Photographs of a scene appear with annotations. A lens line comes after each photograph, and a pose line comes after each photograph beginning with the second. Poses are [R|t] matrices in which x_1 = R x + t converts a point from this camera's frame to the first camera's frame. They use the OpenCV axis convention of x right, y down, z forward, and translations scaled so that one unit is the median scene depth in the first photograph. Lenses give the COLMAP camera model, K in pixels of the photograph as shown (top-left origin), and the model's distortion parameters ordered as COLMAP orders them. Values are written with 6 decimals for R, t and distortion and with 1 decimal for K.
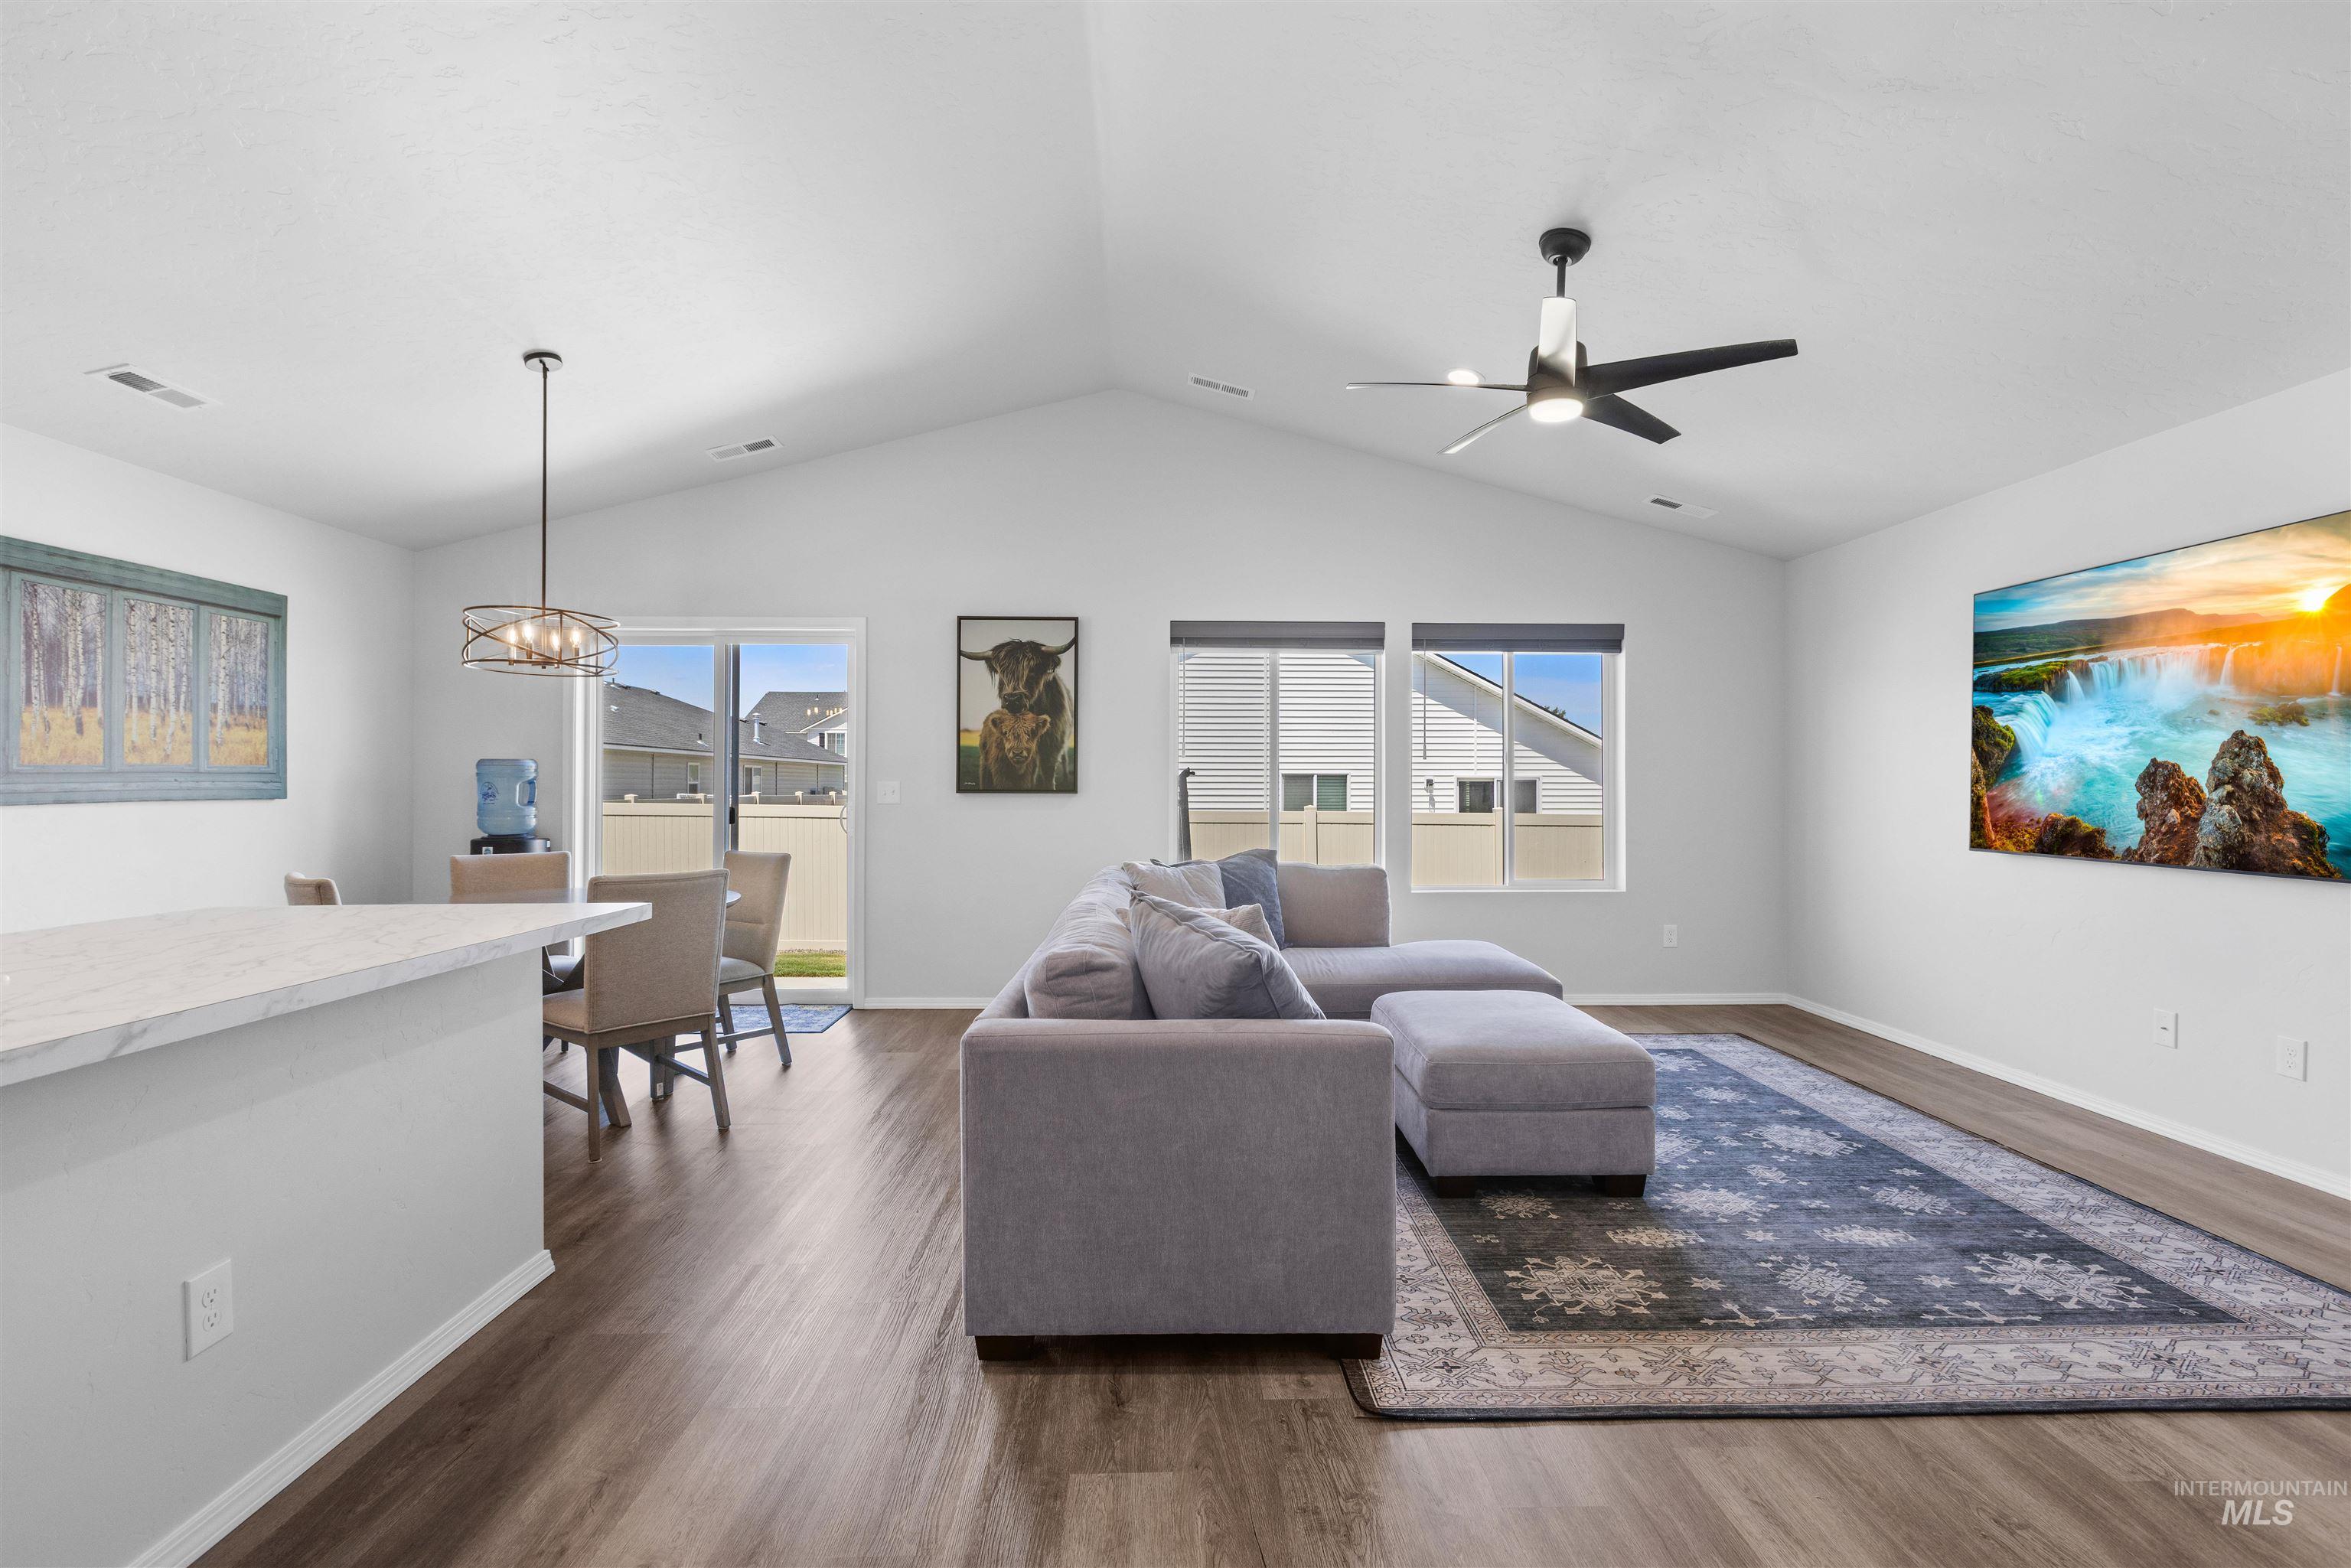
lens RADIAL K [[1046.2, 0, 1190.3], [0, 1046.2, 782.7], [0, 0, 1]] dist [0.001399, -0.001275]
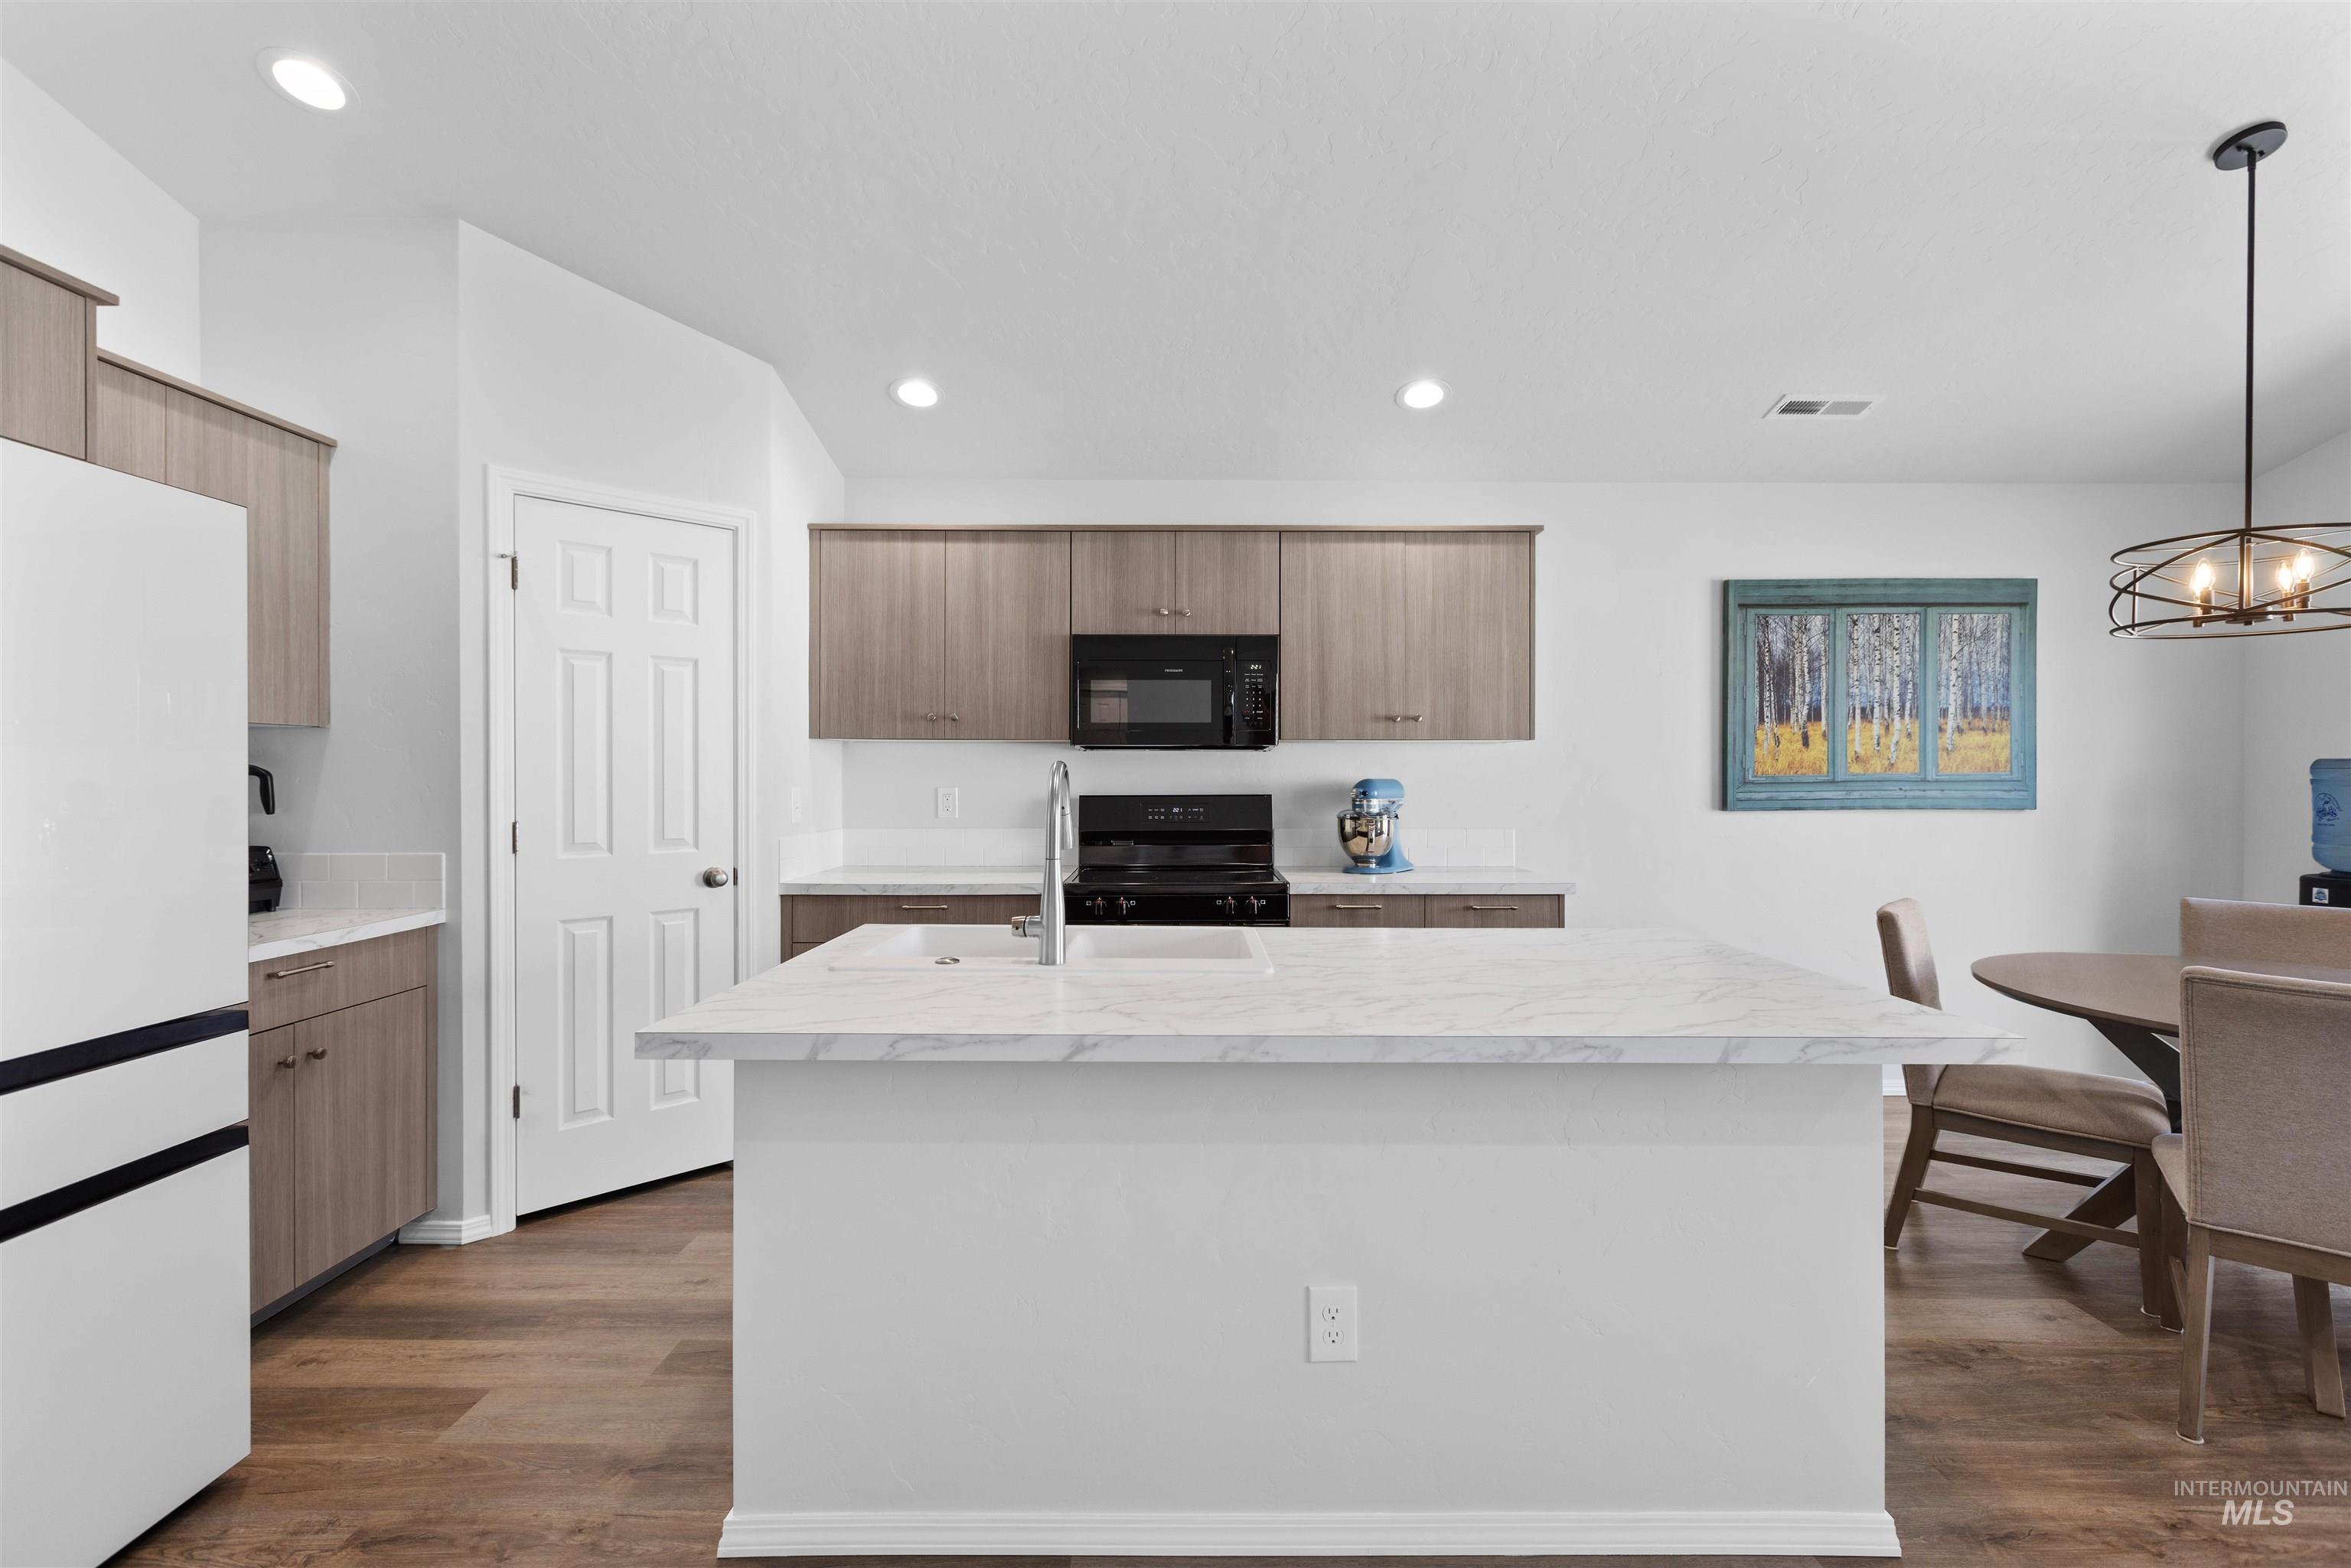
lens RADIAL K [[1049.7, 0, 1194.8], [0, 1049.7, 775.2], [0, 0, 1]] dist [0.002267, 0.000270]
pose [[-0.030539, 0.004119, -0.999525, 0.049276], [-0.000215, 0.999991, 0.004127, -0.021903], [0.999534, 0.000341, -0.030538, 0.408479]]
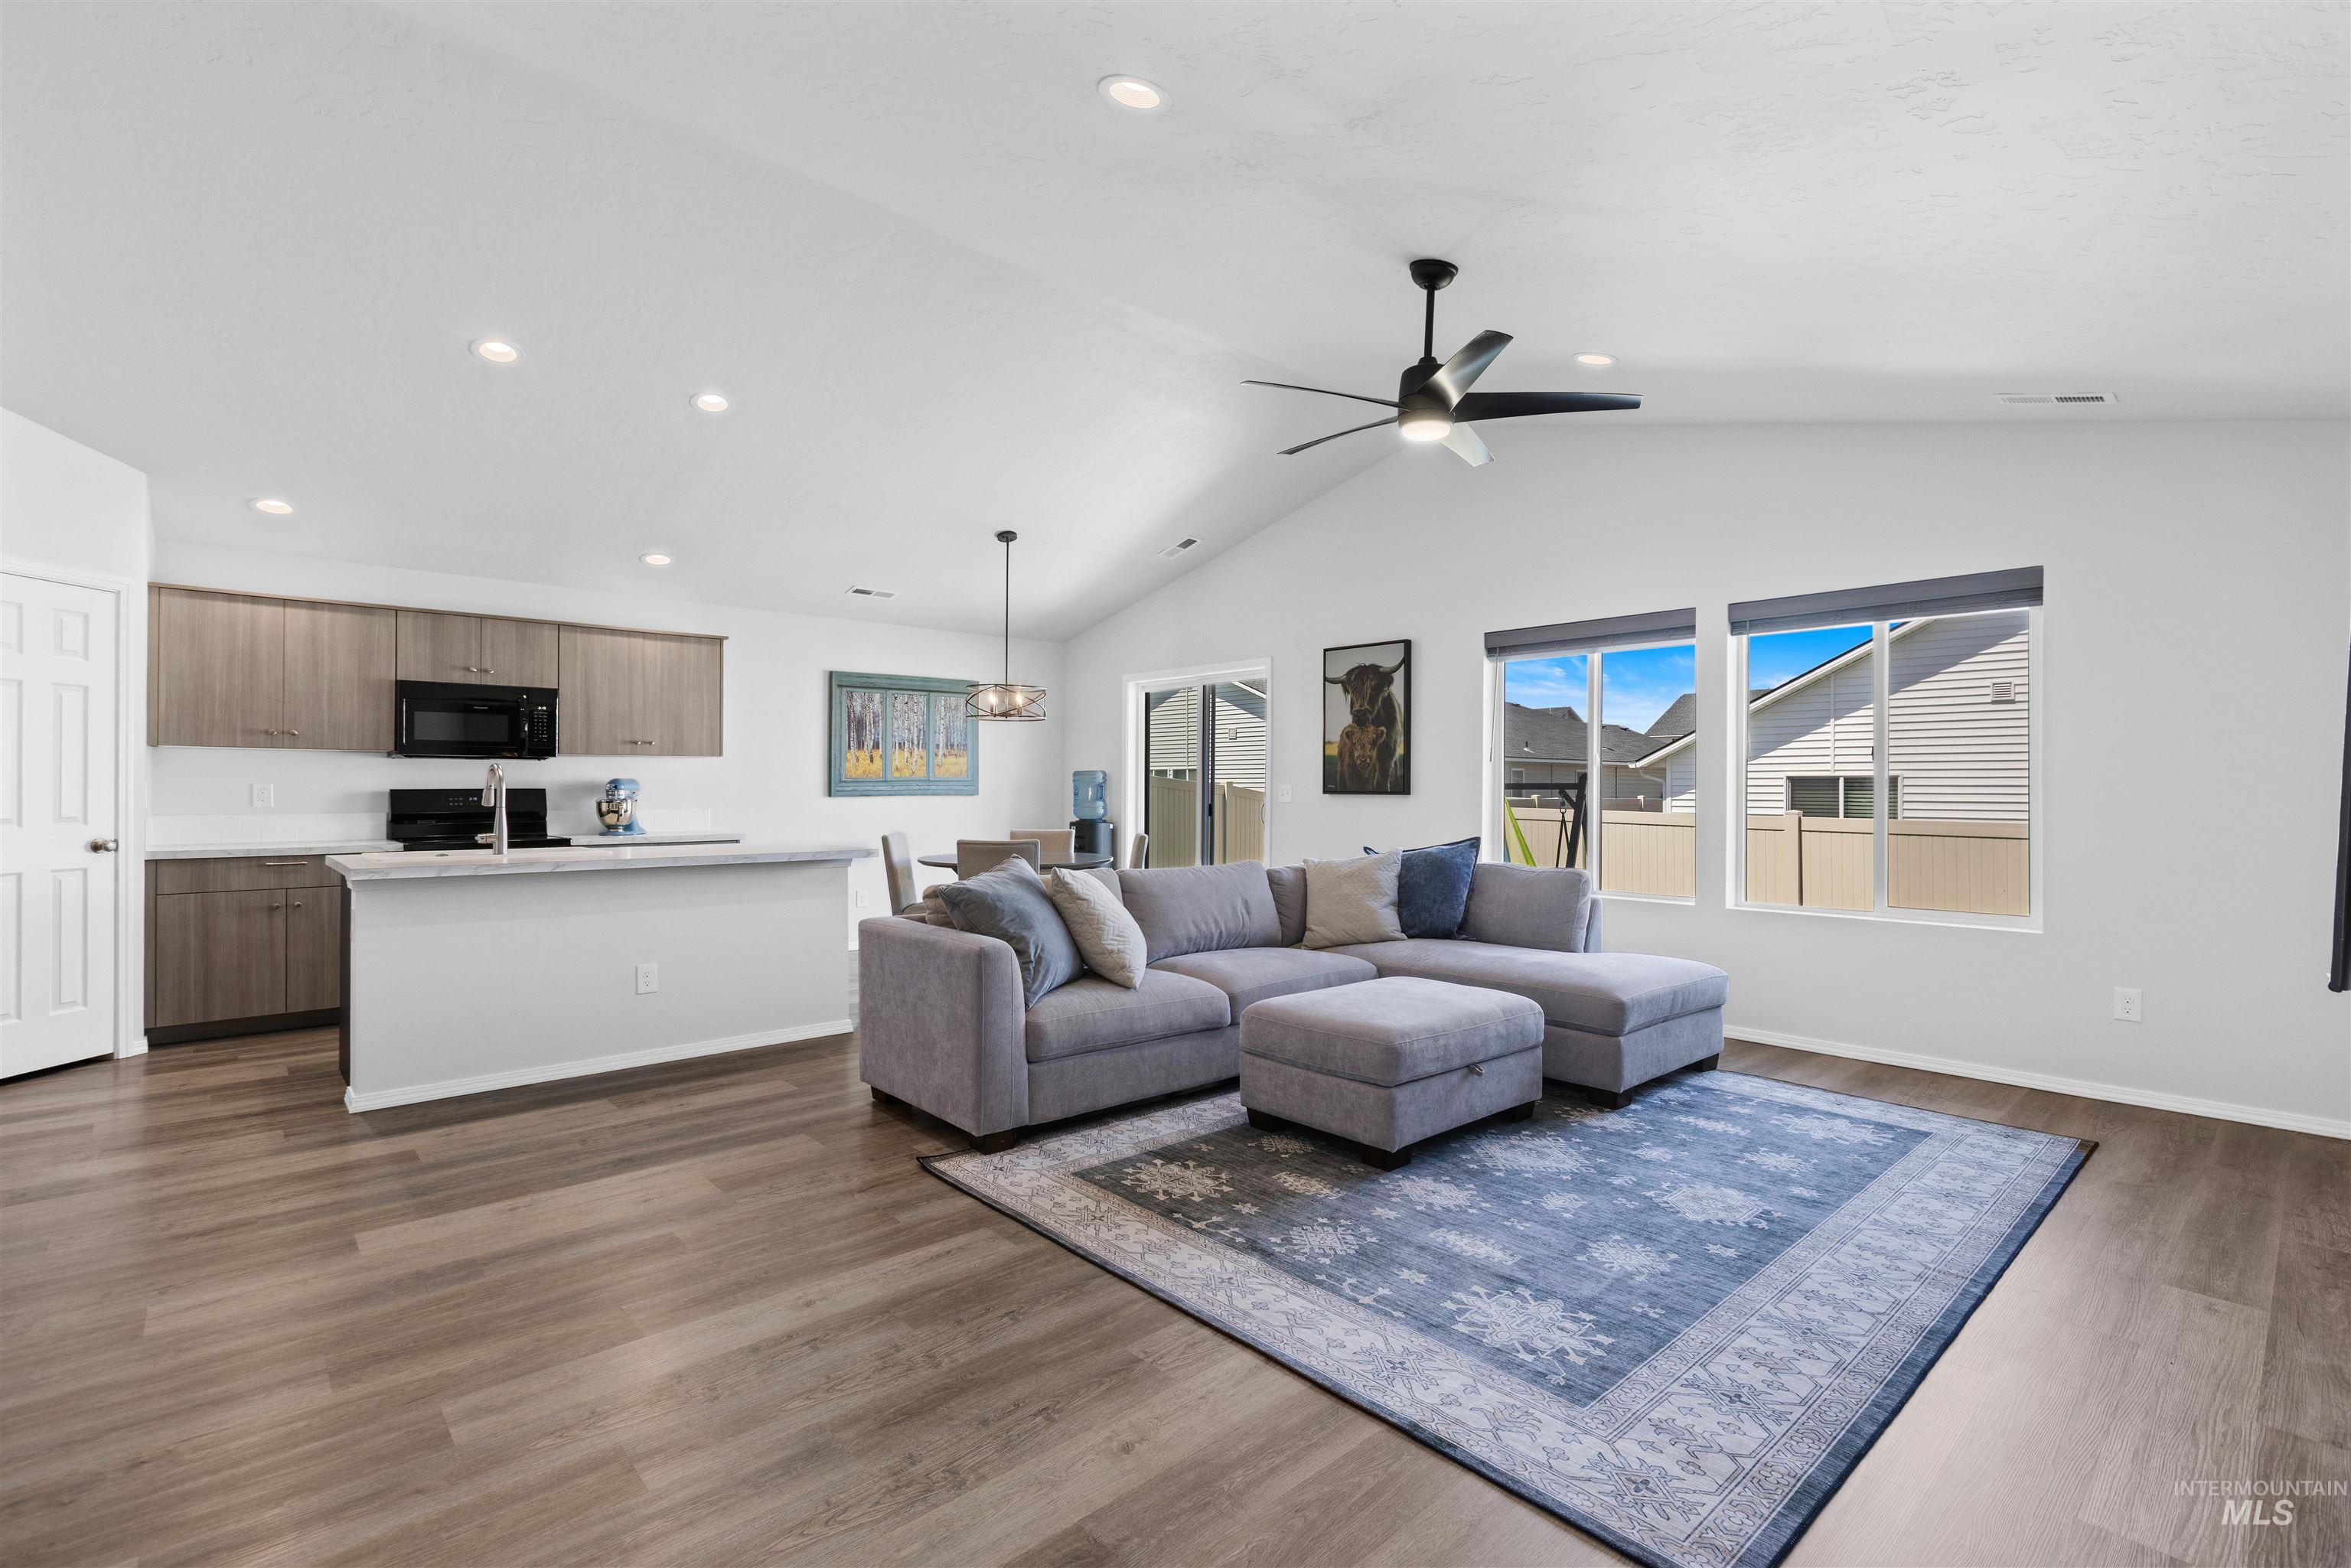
lens RADIAL K [[1069.9, 0, 1208.2], [0, 1069.9, 772.0], [0, 0, 1]] dist [0.000512, 0.000382]
pose [[0.658412, -0.012110, -0.752560, 0.968858], [0.001769, 0.999893, -0.014542, 0.003425], [0.752655, 0.008243, 0.658363, 0.120019]]
